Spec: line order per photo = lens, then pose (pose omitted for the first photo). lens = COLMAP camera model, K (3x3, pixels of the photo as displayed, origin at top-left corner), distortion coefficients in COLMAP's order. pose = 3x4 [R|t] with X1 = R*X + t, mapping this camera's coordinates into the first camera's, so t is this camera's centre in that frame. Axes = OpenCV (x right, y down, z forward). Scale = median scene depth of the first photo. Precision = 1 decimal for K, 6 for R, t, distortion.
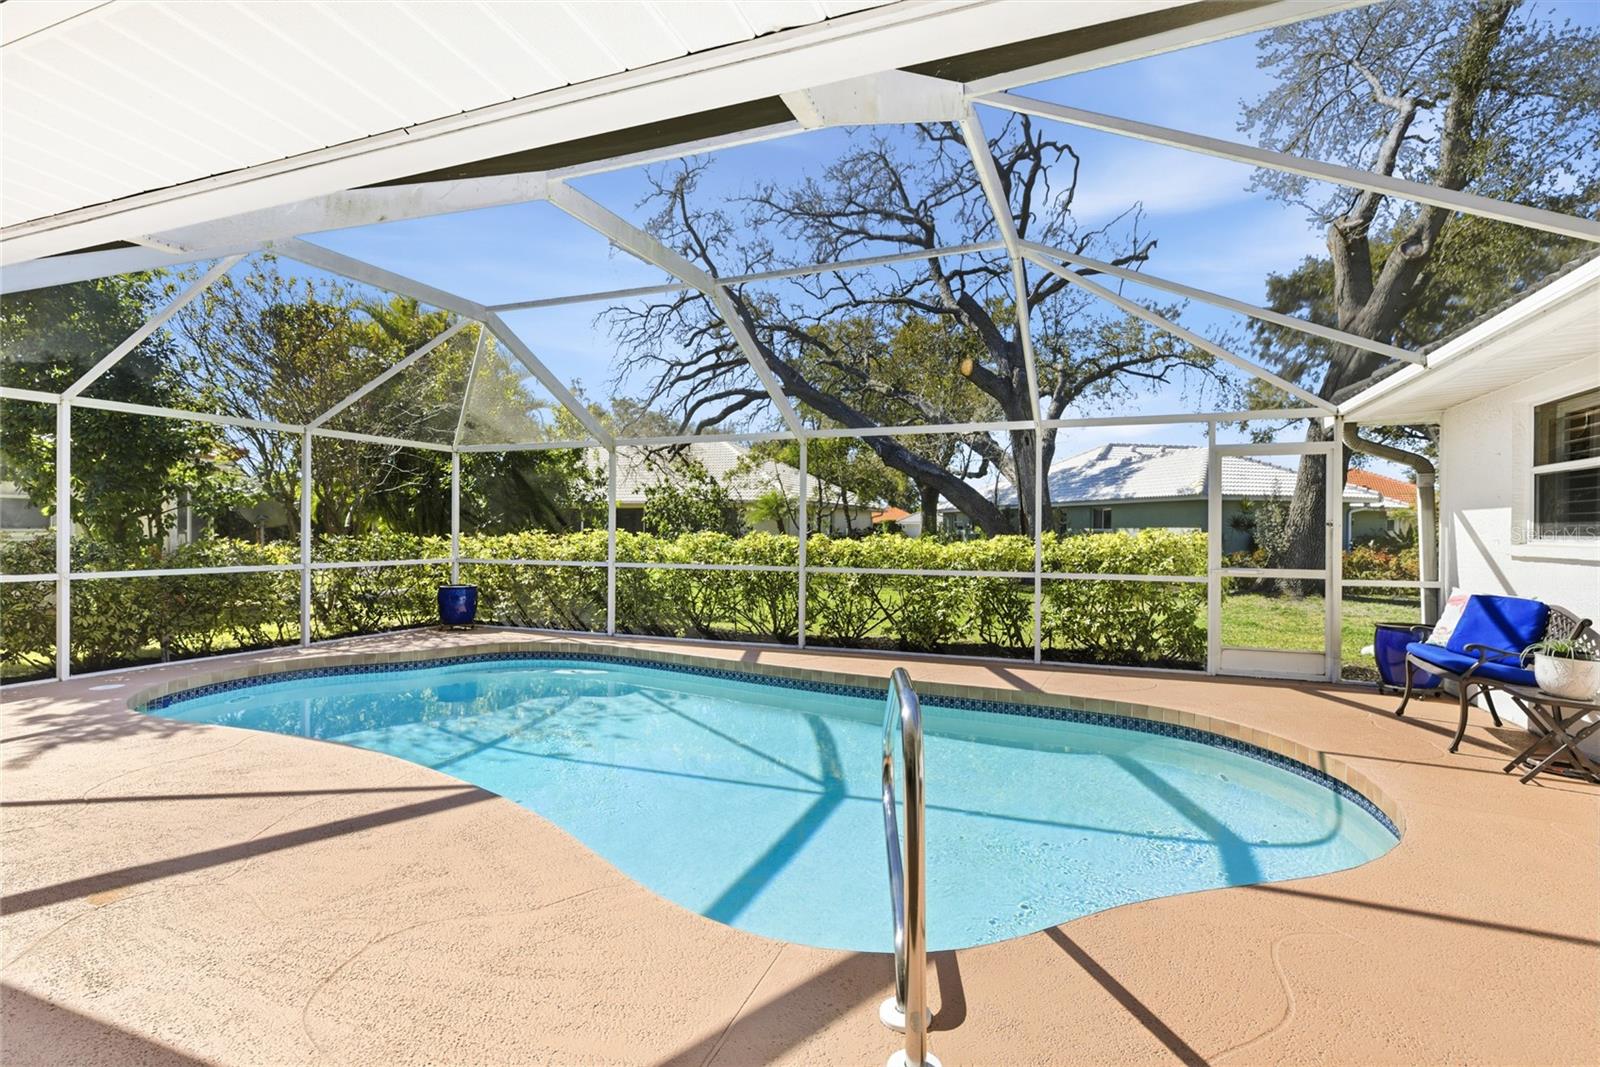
lens RADIAL K [[797.5, 0, 800.0], [0, 797.5, 533.5], [0, 0, 1]] dist [-0.000510, -0.000212]
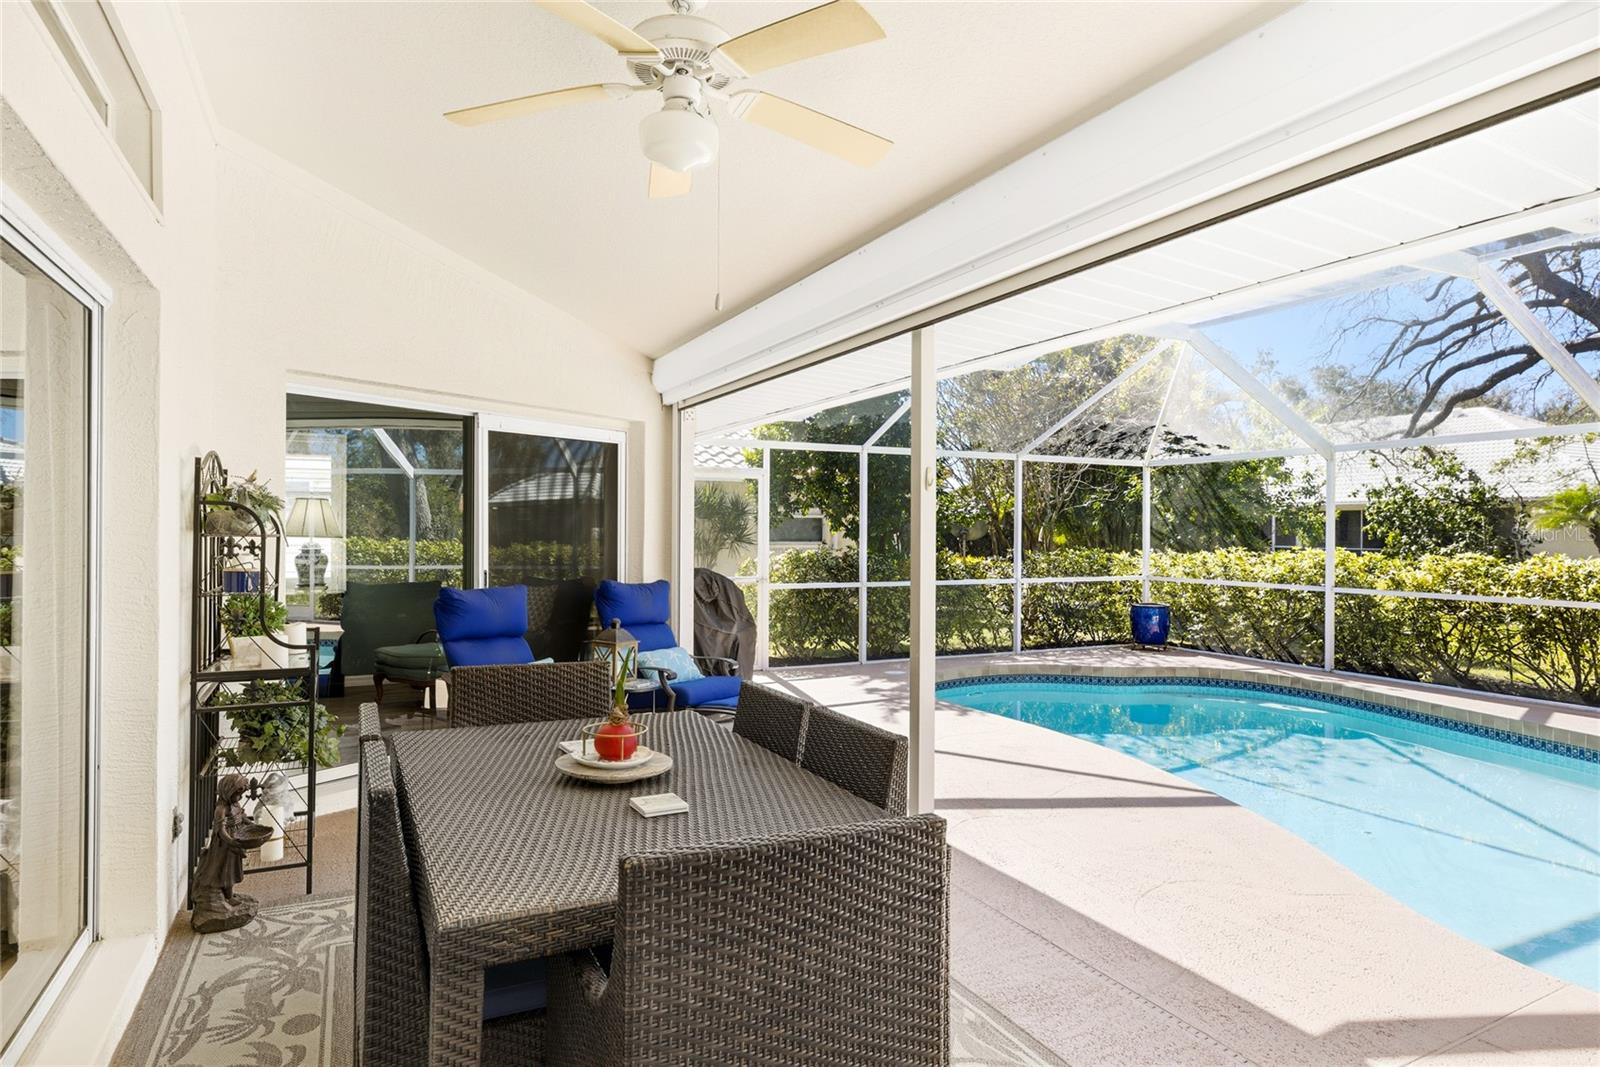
lens RADIAL K [[925.8, 0, 800.0], [0, 925.8, 533.5], [0, 0, 1]] dist [0.006337, 0.001486]
pose [[0.742306, -0.000756, -0.670061, 0.011204], [-0.003848, 0.999978, -0.005392, -0.013558], [0.670050, 0.006581, 0.742286, -0.126921]]
